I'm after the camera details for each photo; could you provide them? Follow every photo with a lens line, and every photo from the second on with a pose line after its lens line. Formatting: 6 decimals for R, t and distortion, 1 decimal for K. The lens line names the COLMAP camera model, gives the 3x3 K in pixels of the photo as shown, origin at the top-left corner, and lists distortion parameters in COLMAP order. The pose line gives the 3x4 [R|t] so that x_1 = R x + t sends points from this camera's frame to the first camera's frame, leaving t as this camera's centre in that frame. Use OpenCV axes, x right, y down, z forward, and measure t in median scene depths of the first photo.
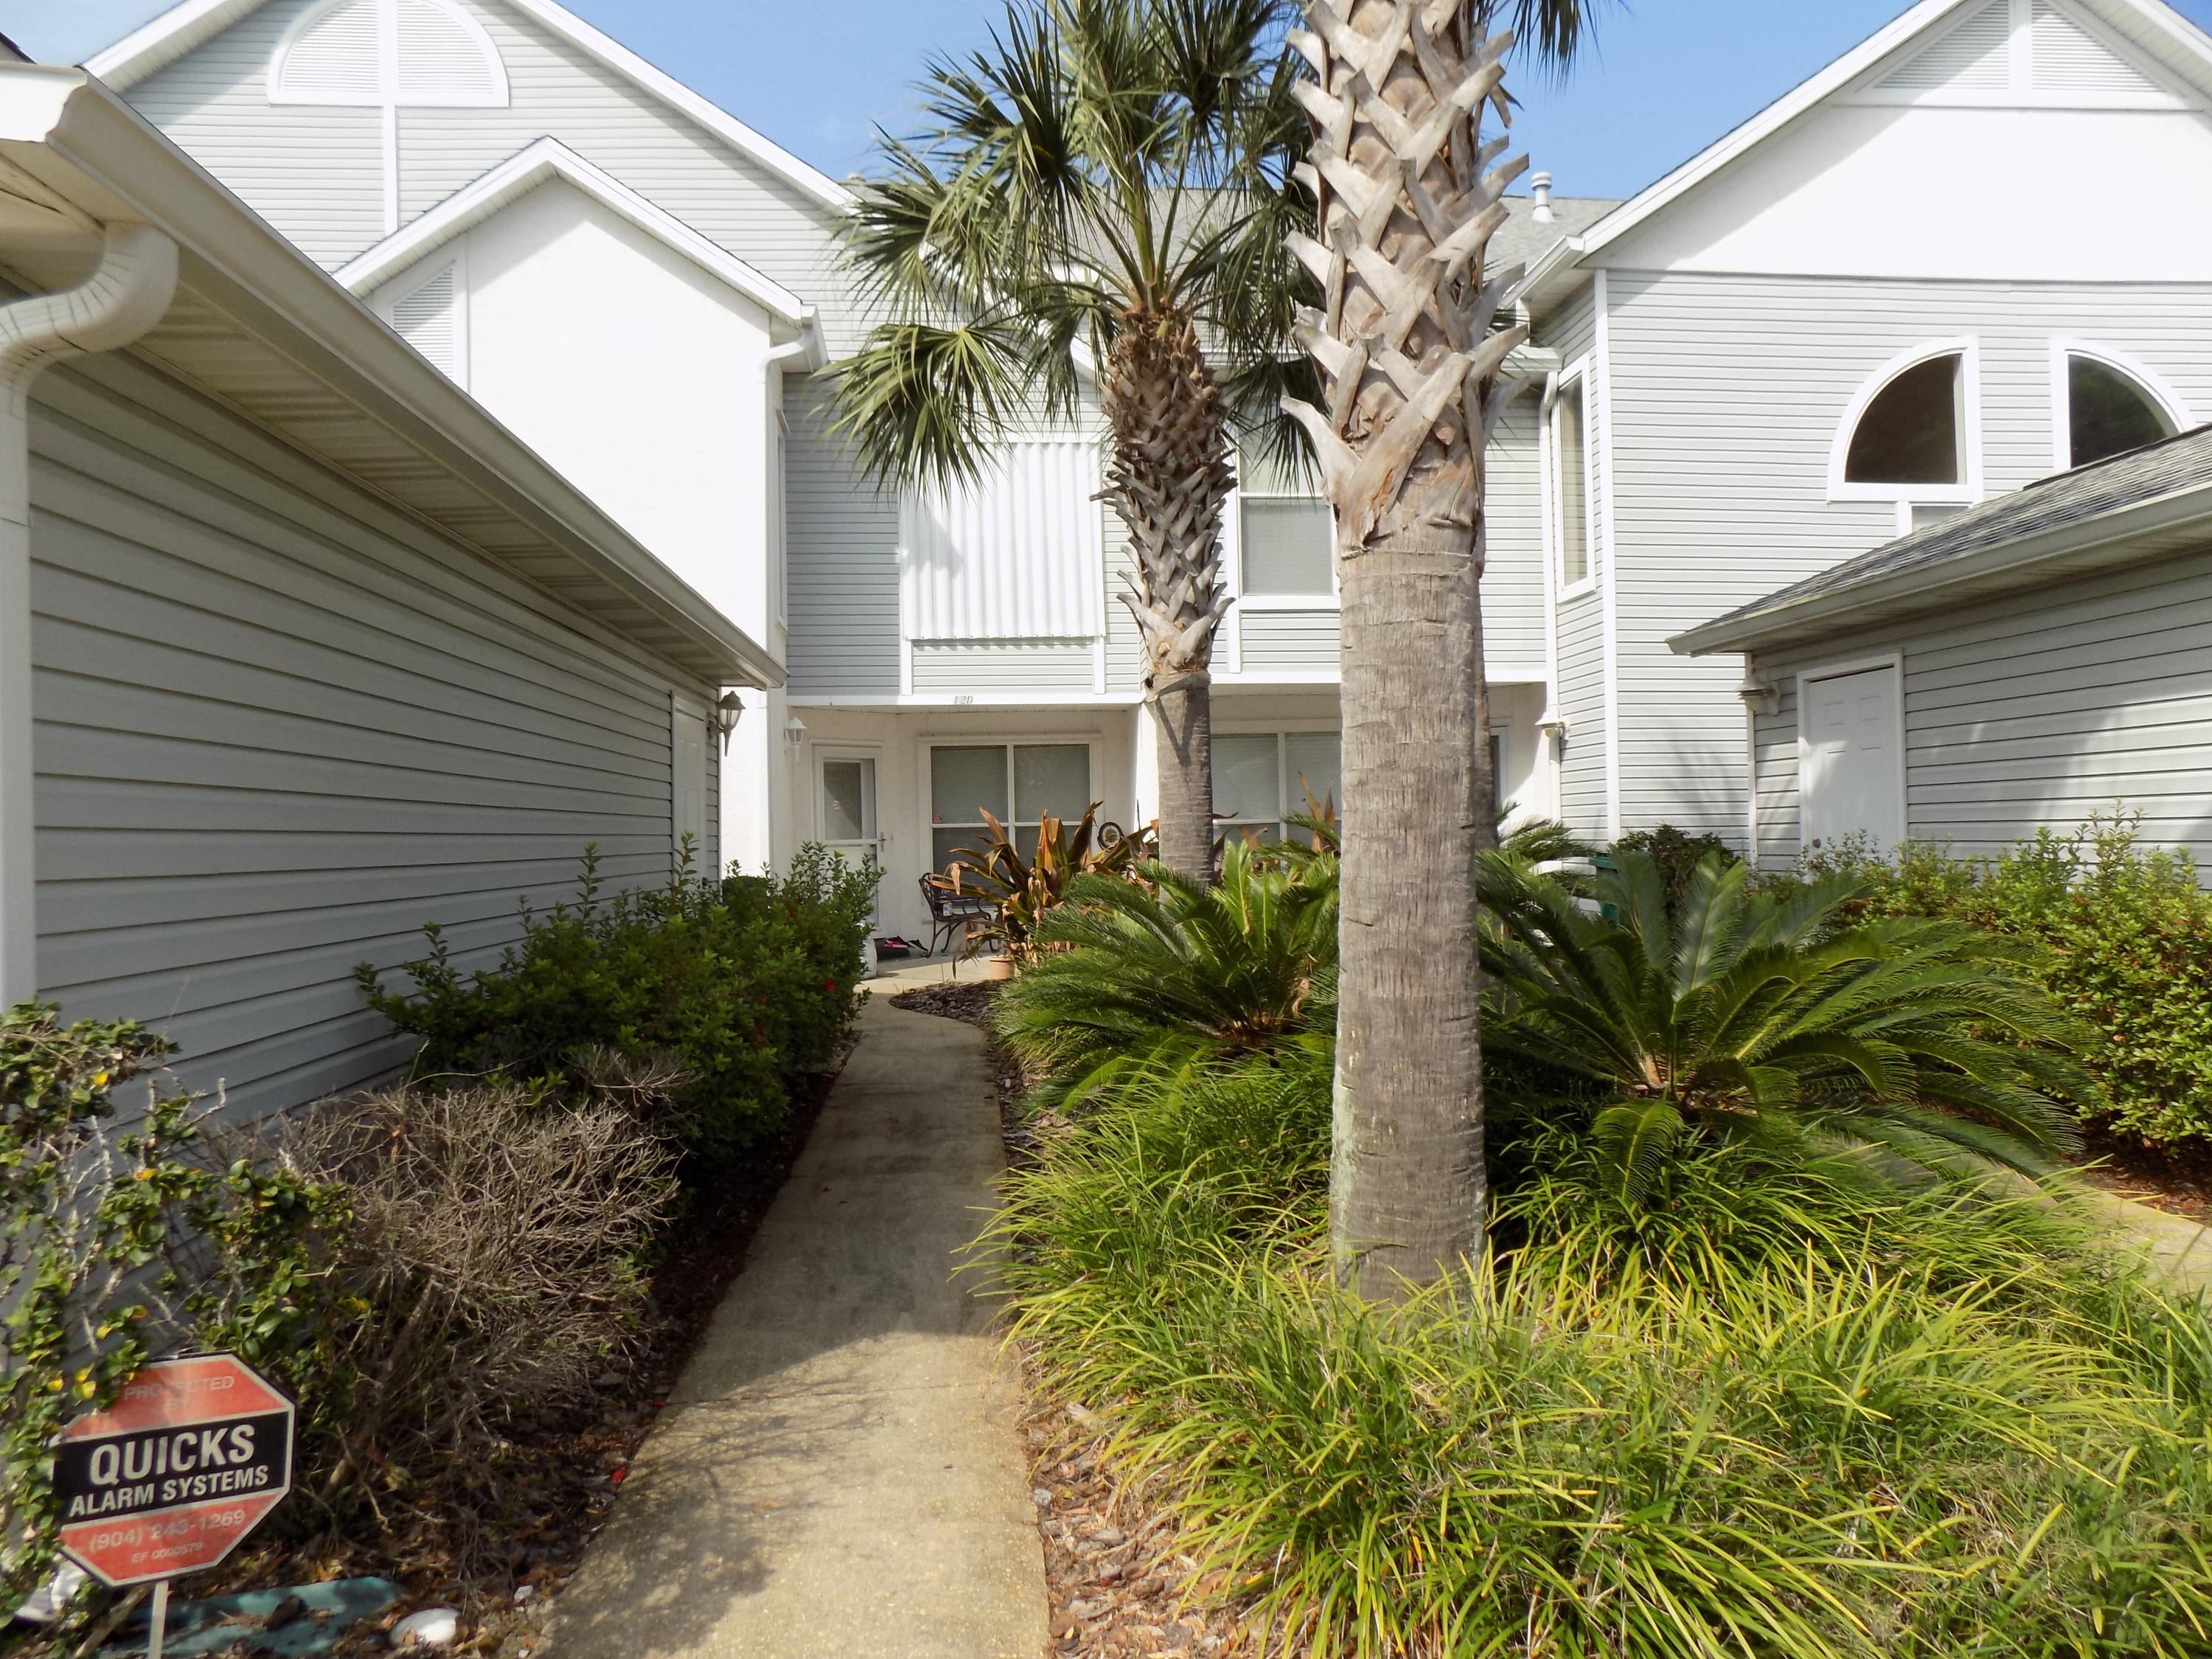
lens RADIAL K [[1488.5, 0, 1115.1], [0, 1488.5, 810.5], [0, 0, 1]] dist [-0.078457, 0.074369]
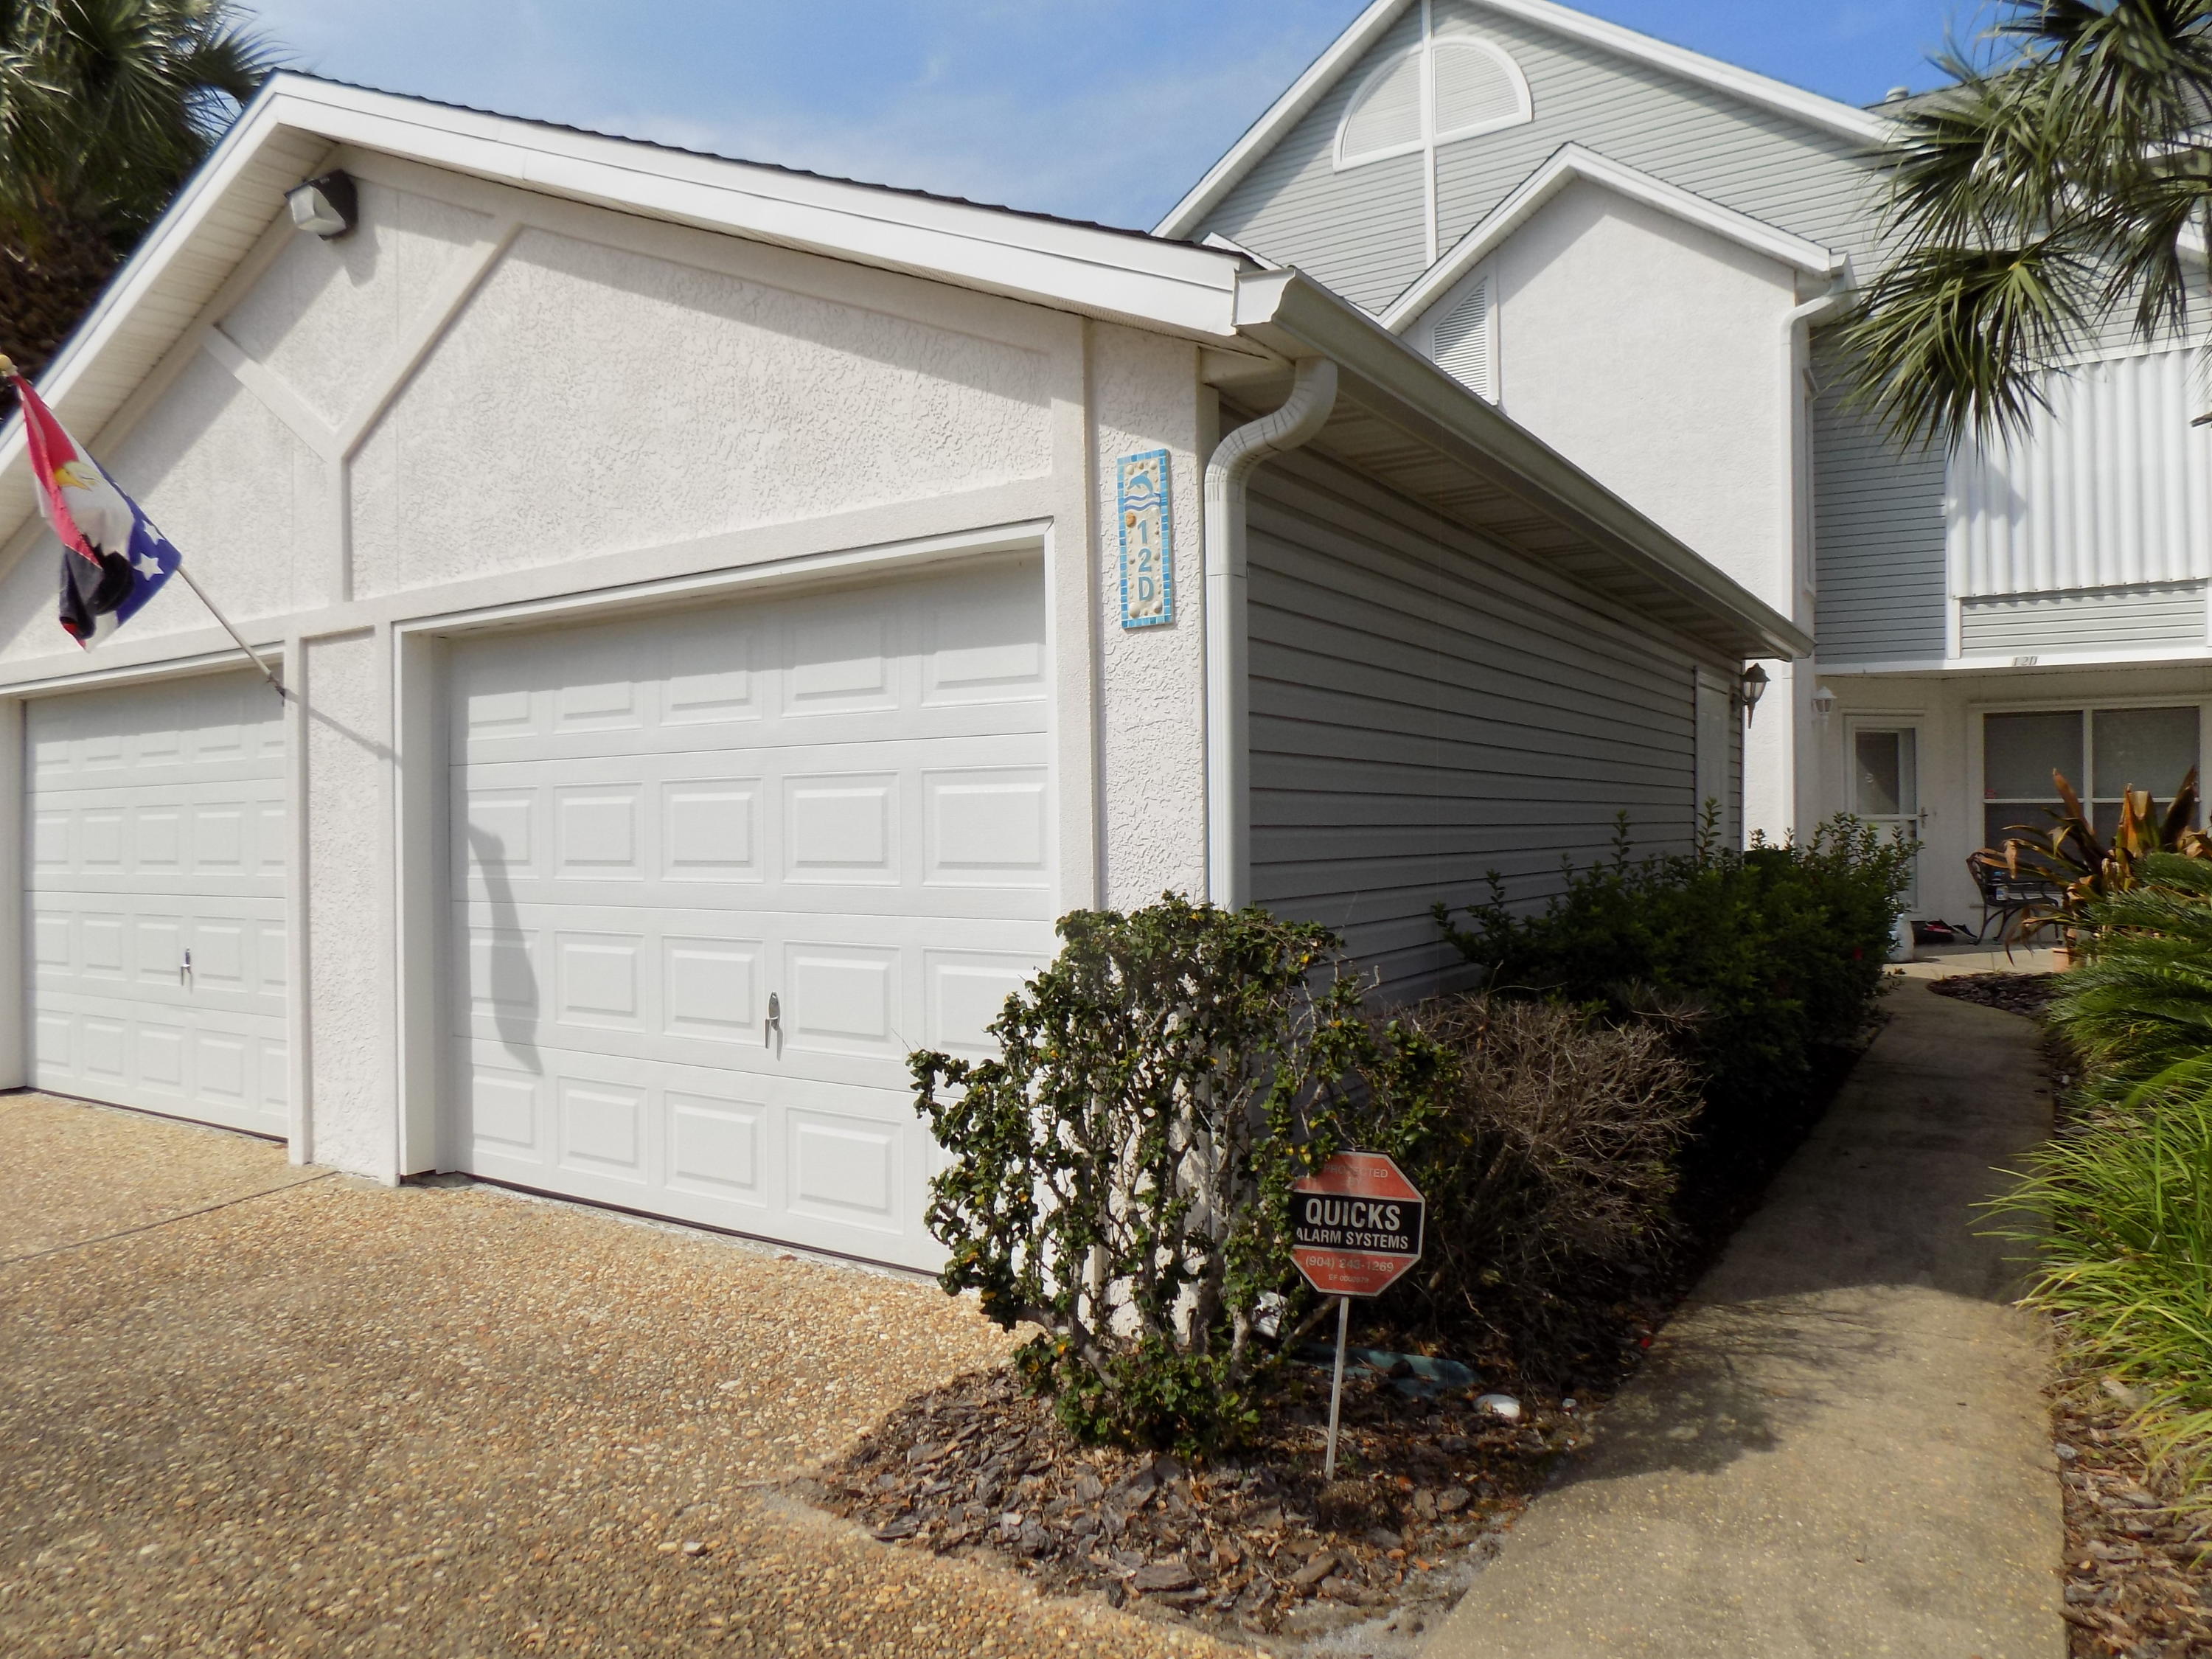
lens RADIAL K [[1488.5, 0, 1115.1], [0, 1488.5, 810.5], [0, 0, 1]] dist [-0.078457, 0.074369]
pose [[0.788277, 0.014175, -0.615157, 0.042219], [-0.003251, 0.999817, 0.018873, 0.005083], [0.615312, -0.012877, 0.788179, -0.178780]]
